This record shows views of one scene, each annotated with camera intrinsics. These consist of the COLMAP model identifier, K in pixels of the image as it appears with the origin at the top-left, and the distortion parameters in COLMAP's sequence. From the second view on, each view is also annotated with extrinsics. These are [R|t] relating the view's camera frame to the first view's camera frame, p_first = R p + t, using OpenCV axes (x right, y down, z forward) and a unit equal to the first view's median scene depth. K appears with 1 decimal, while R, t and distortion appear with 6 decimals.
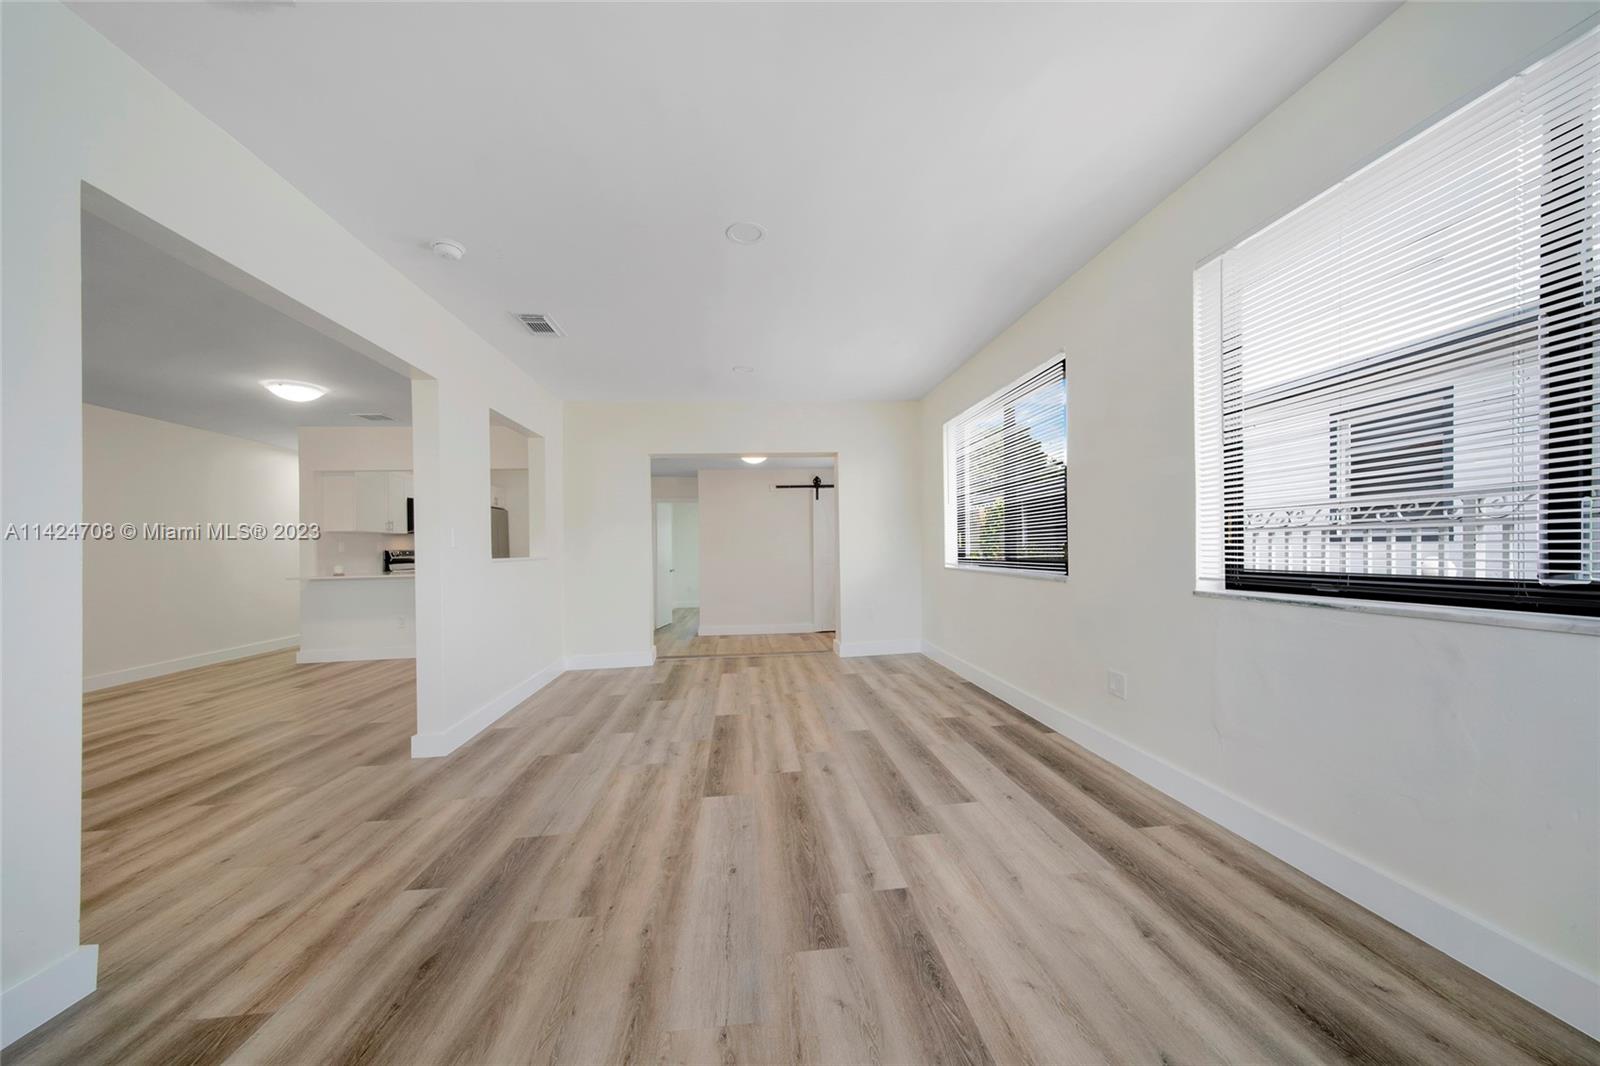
lens RADIAL K [[575.5, 0, 797.1], [0, 575.5, 557.2], [0, 0, 1]] dist [-0.000399, -0.000249]
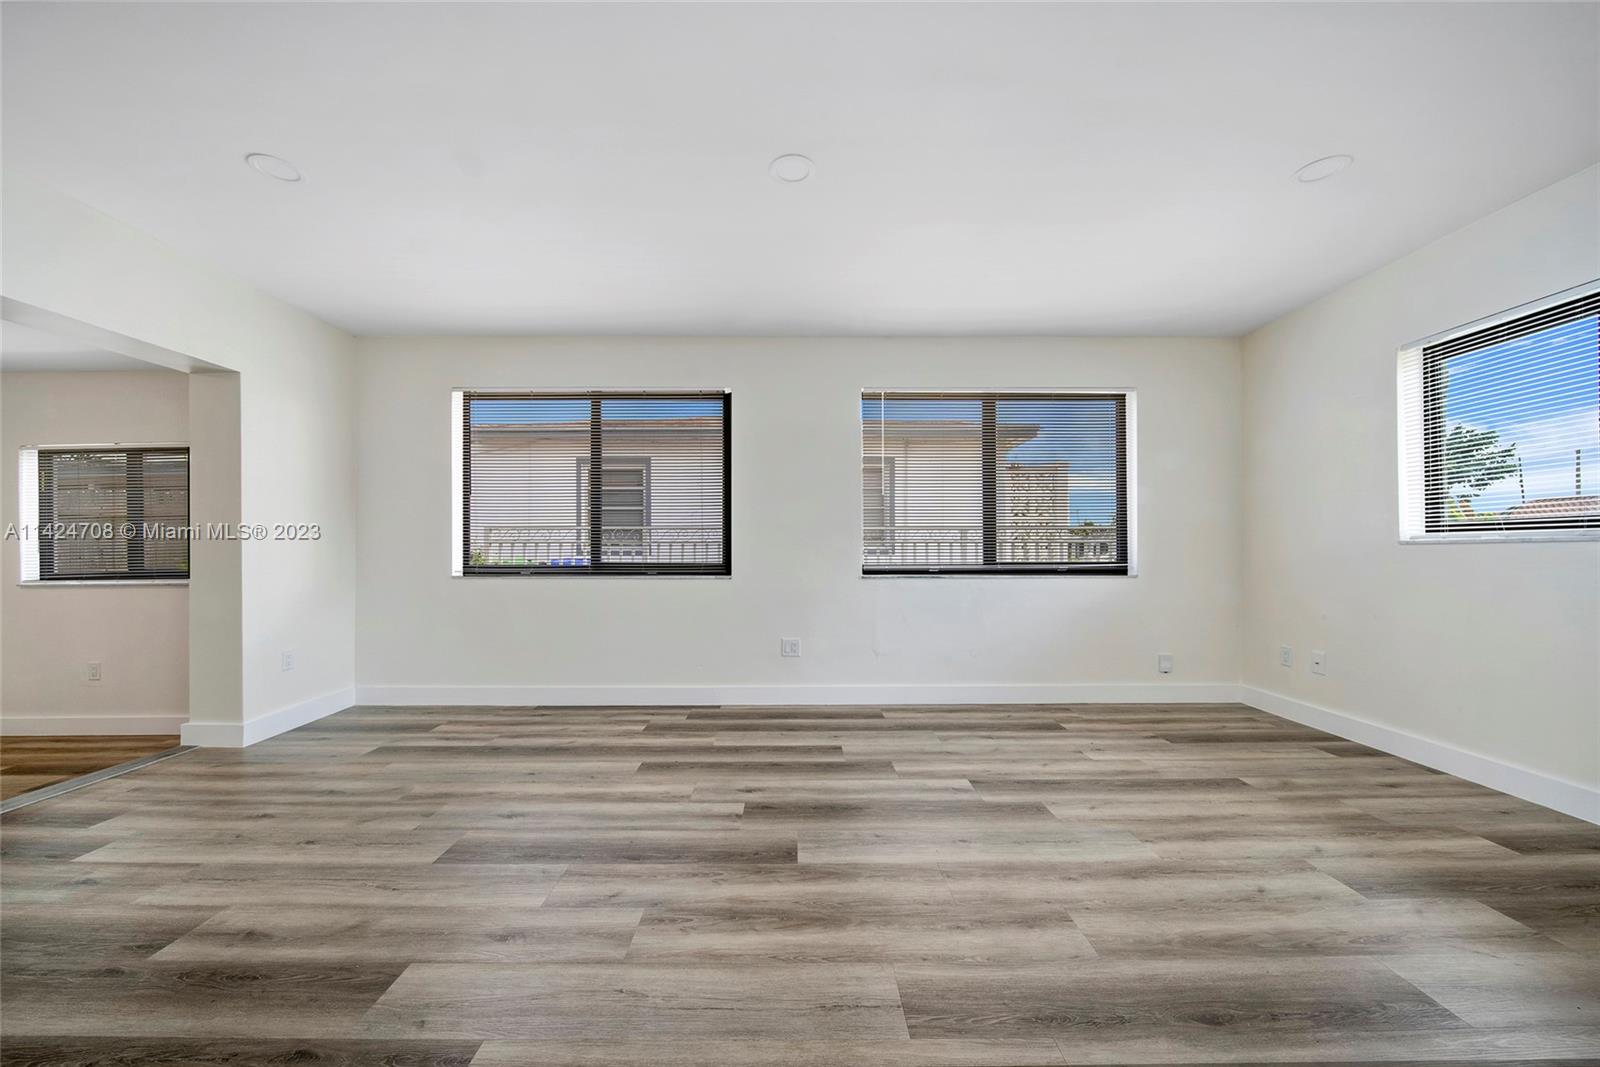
lens RADIAL K [[575.5, 0, 797.1], [0, 575.5, 557.7], [0, 0, 1]] dist [-0.000399, -0.000249]
pose [[0.095922, 0.004308, 0.995379, -1.190854], [0.010858, 0.999927, -0.005374, 0.007787], [-0.995330, 0.011324, 0.095869, 1.163192]]
